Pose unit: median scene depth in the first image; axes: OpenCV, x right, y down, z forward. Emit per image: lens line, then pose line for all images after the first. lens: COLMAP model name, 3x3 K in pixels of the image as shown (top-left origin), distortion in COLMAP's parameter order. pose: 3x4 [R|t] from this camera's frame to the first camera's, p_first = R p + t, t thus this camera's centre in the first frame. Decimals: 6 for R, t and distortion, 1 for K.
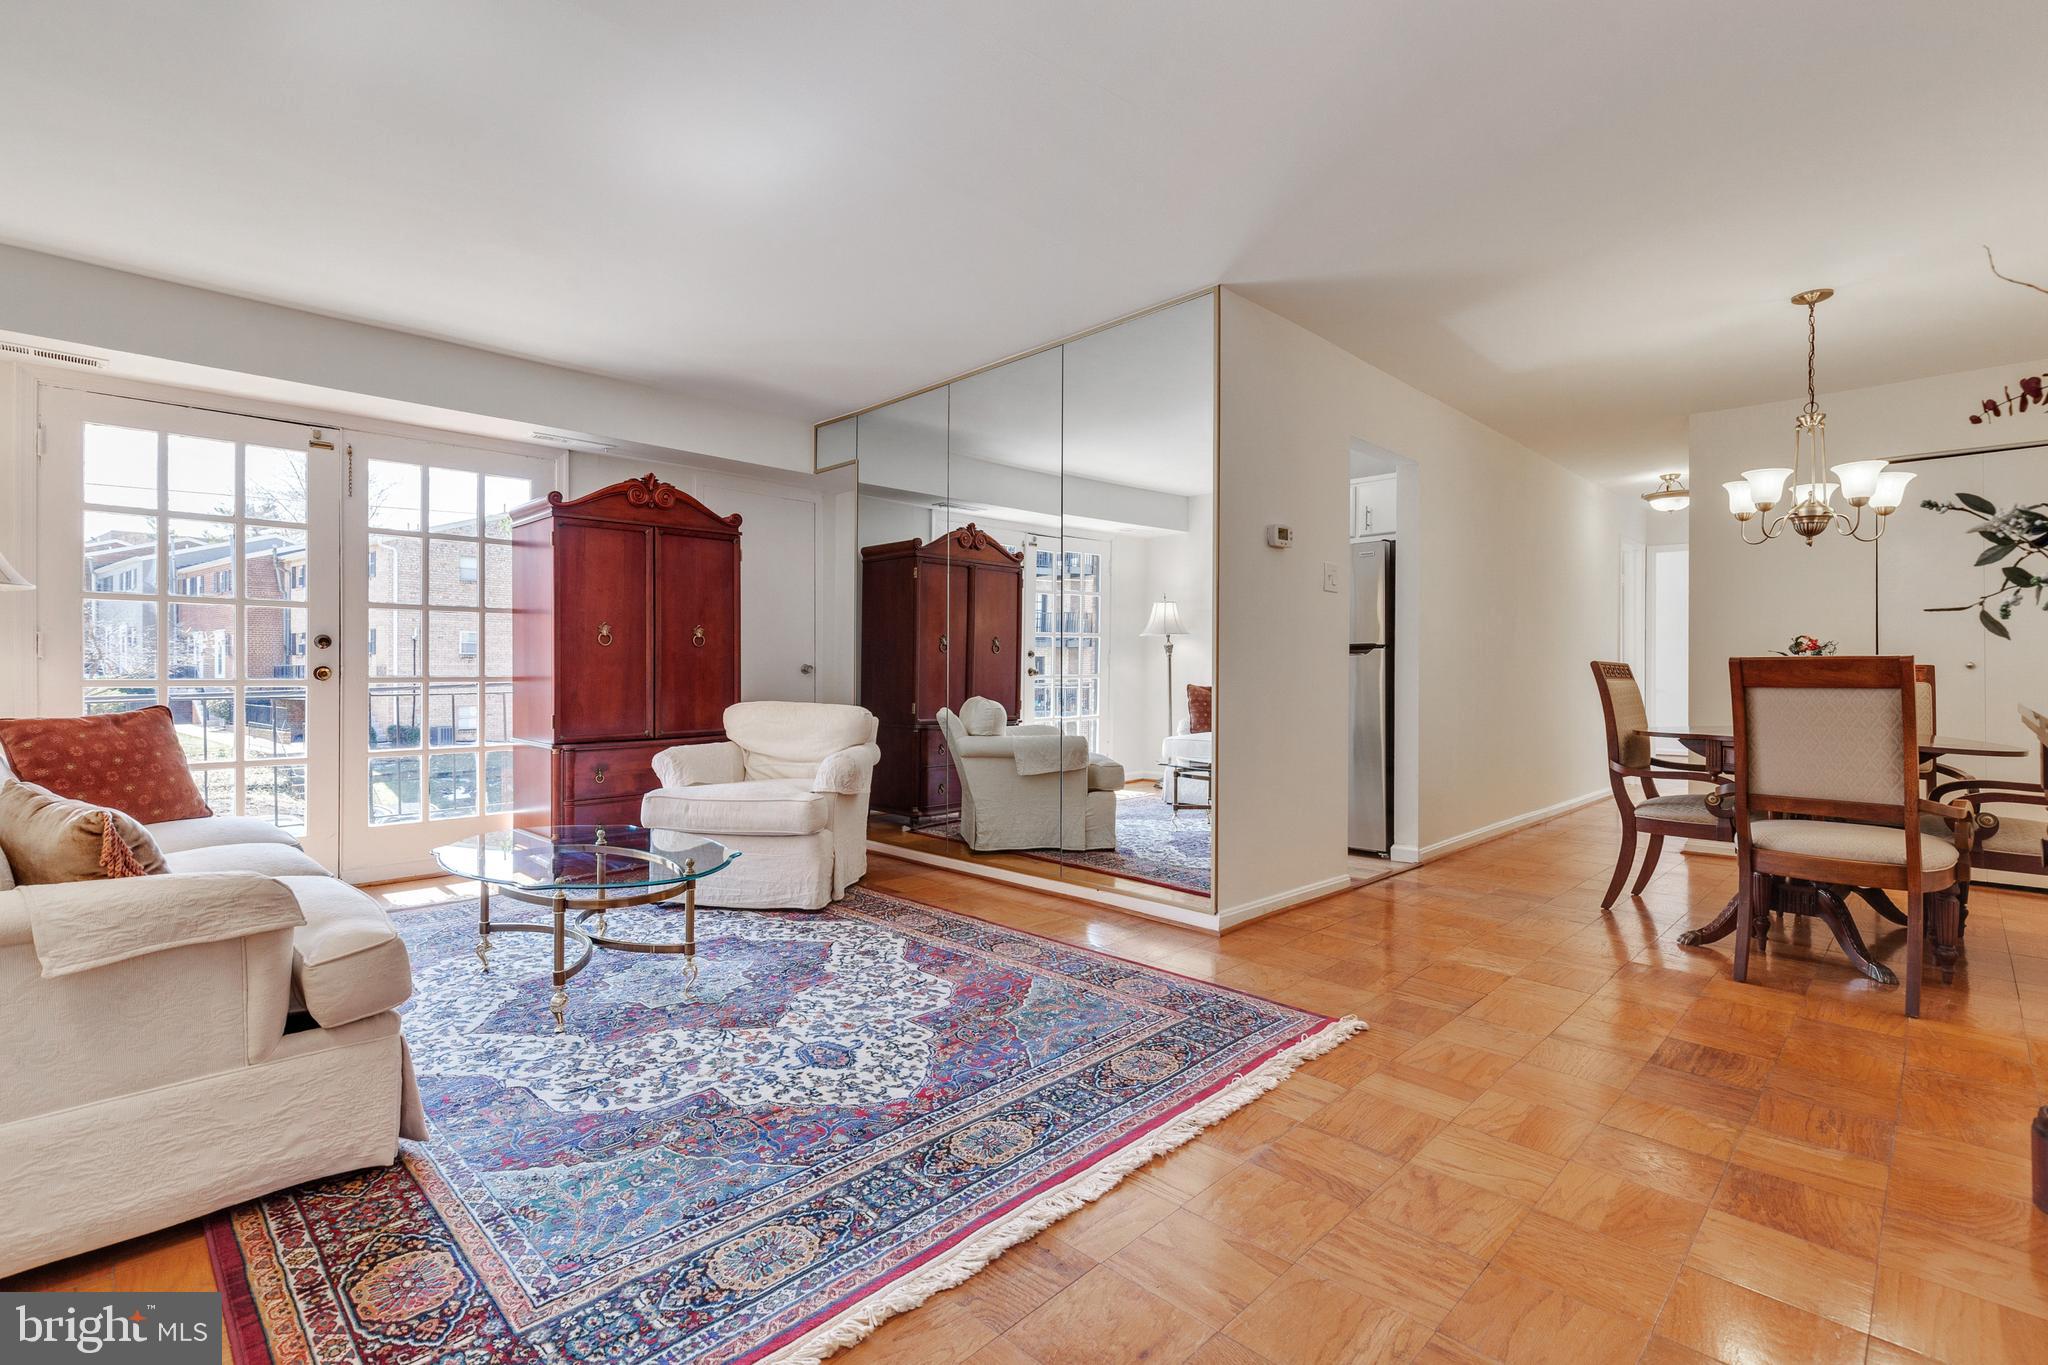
lens RADIAL K [[936.2, 0, 1026.0], [0, 936.2, 677.7], [0, 0, 1]] dist [0.006089, -0.000033]
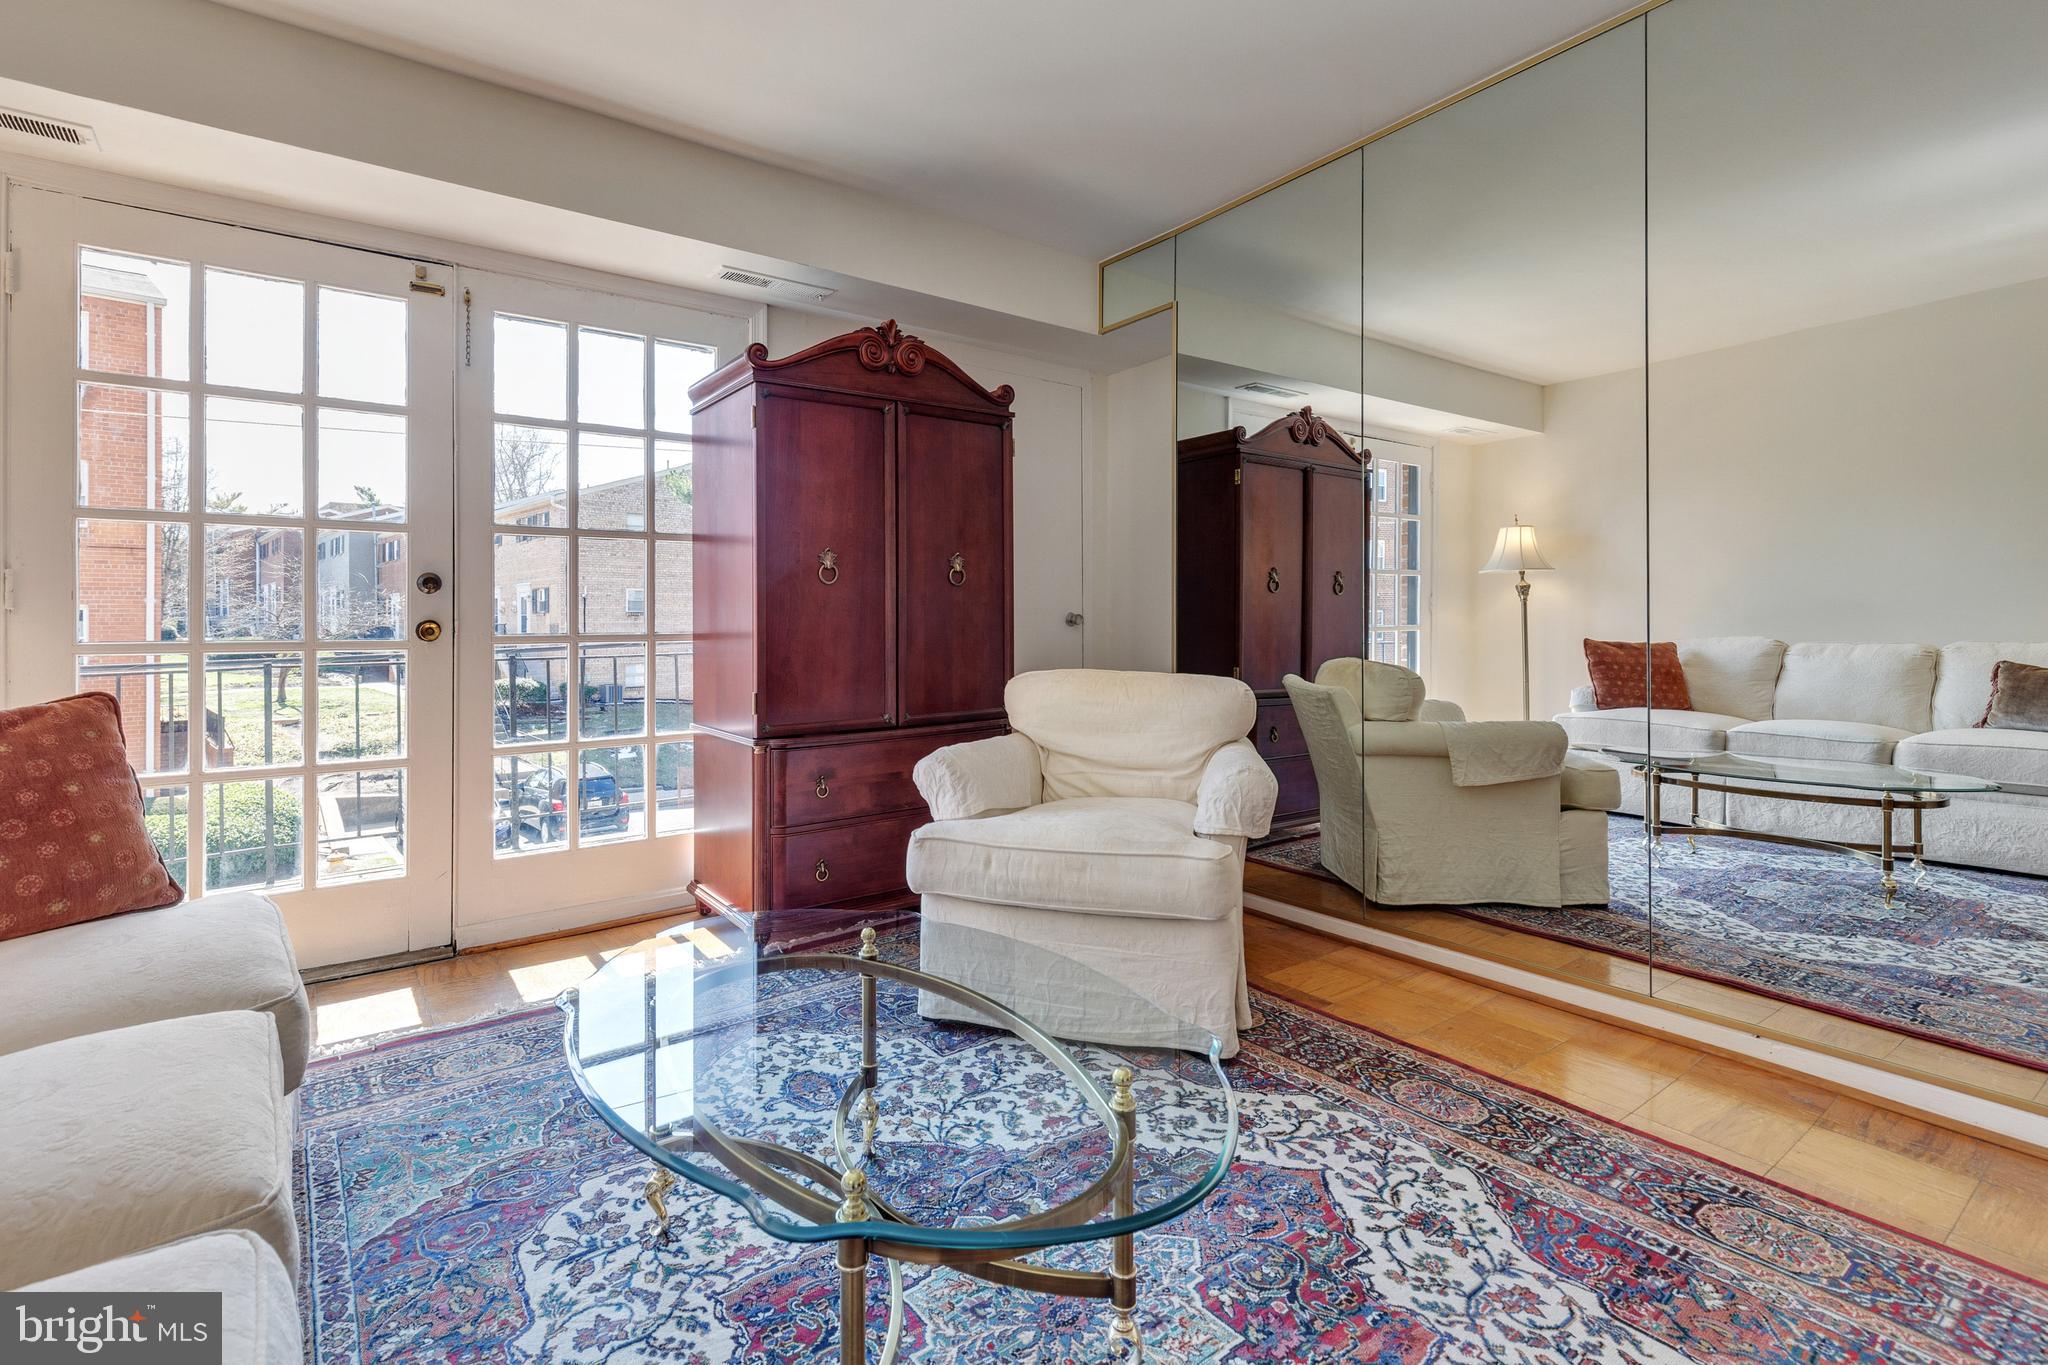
lens RADIAL K [[962.0, 0, 1030.9], [0, 962.0, 614.9], [0, 0, 1]] dist [0.009200, -0.001253]
pose [[0.989269, -0.010950, -0.145692, -0.278757], [0.008551, 0.999817, -0.017087, -0.000569], [0.145852, 0.015658, 0.989182, 0.473468]]
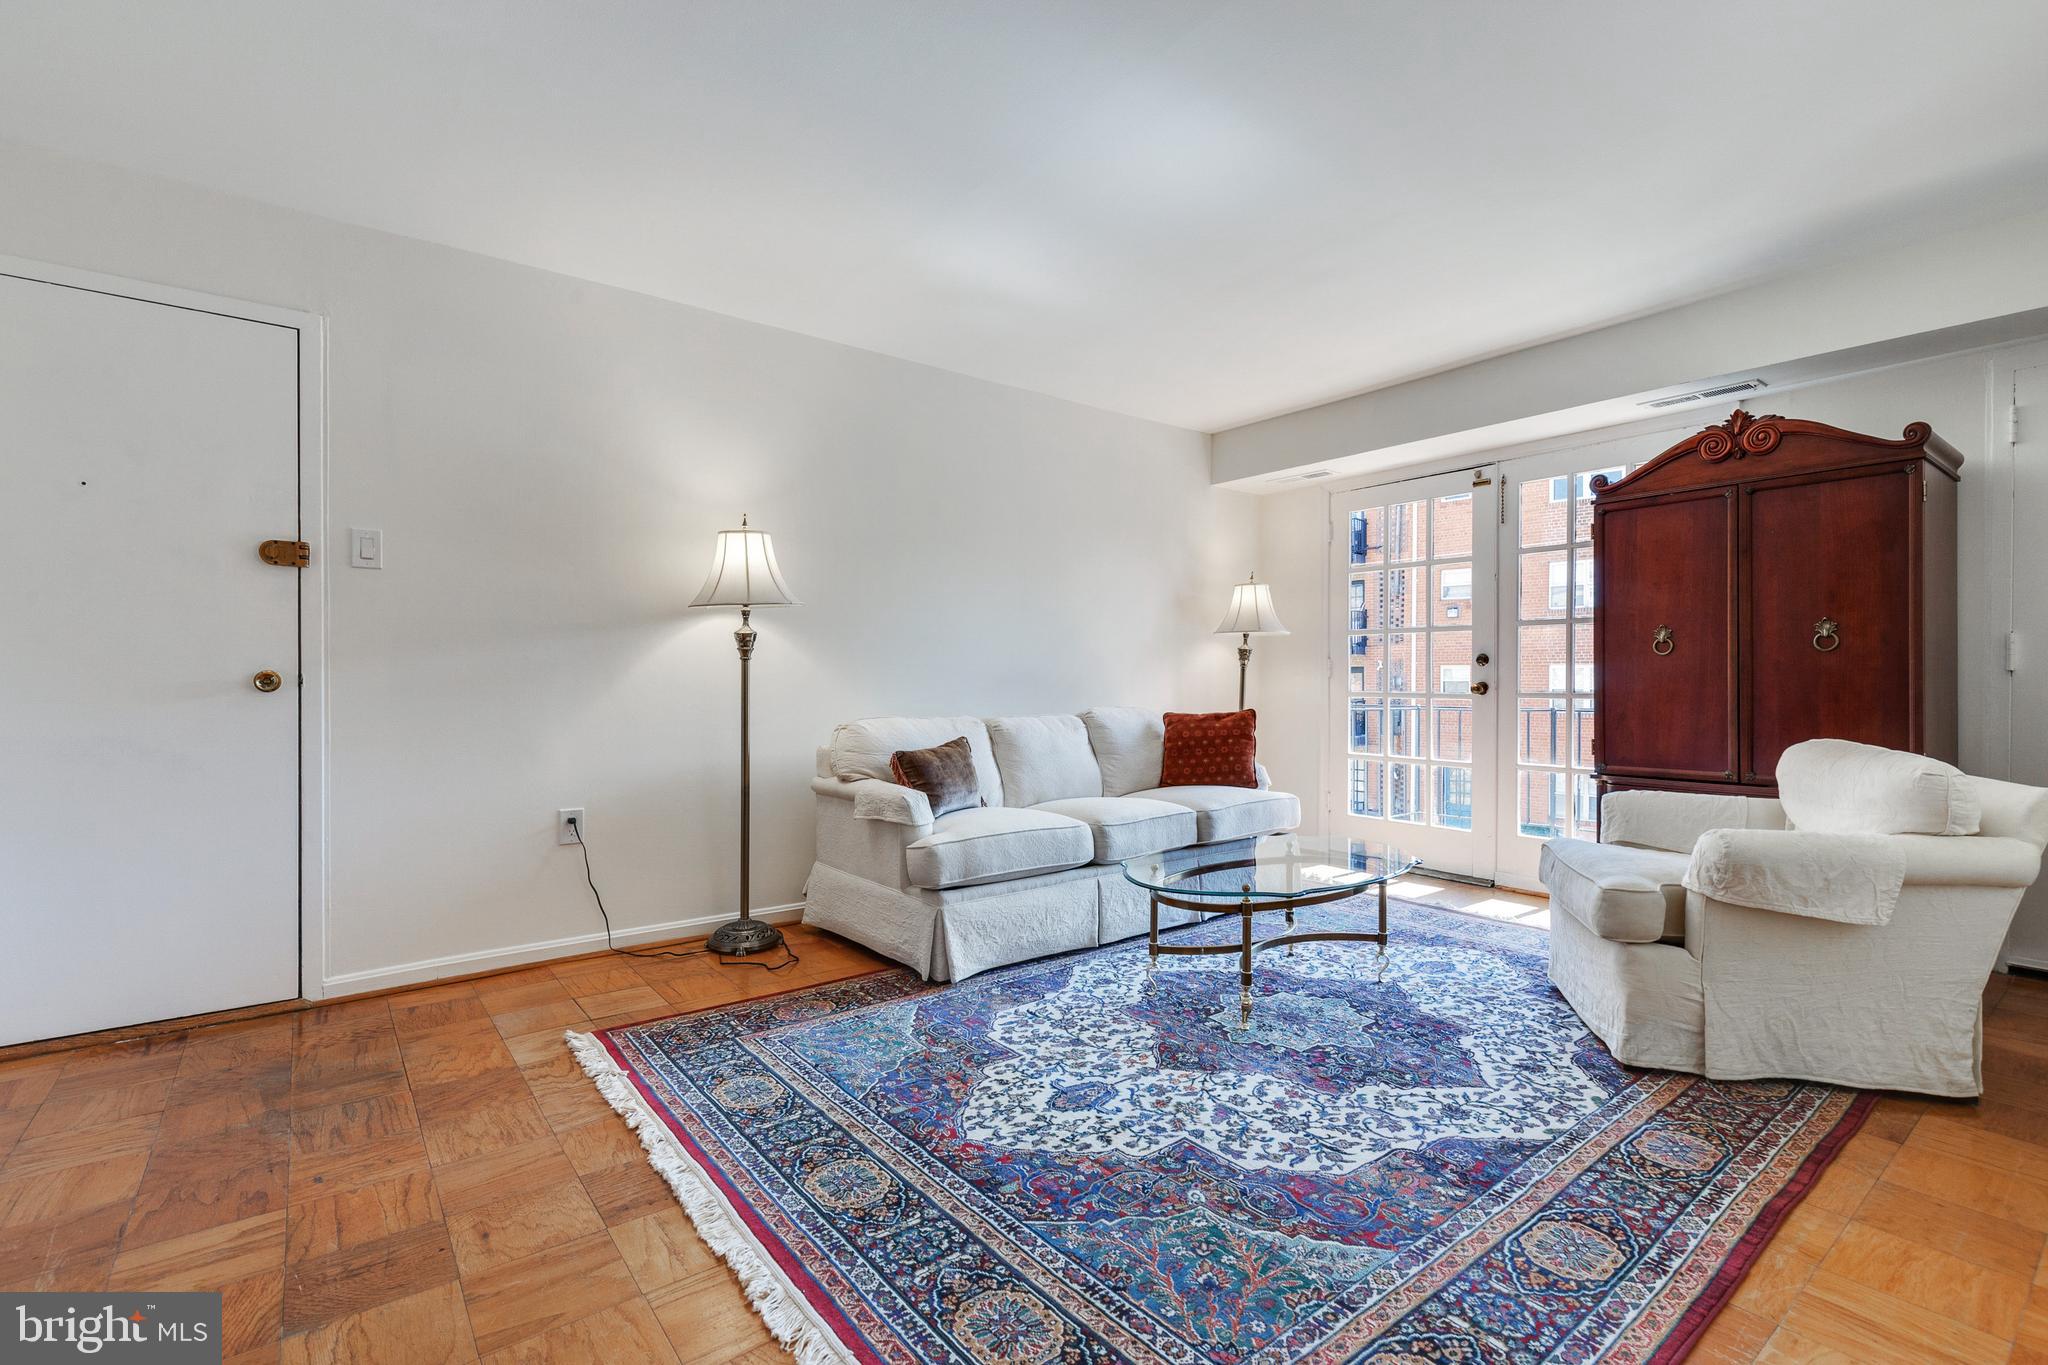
lens RADIAL K [[922.0, 0, 1024.2], [0, 922.0, 693.6], [0, 0, 1]] dist [0.008172, -0.000068]
pose [[-0.133090, 0.011147, -0.991041, 0.499462], [-0.009837, 0.999873, 0.012567, -0.008400], [0.991055, 0.011421, -0.132964, 0.749554]]
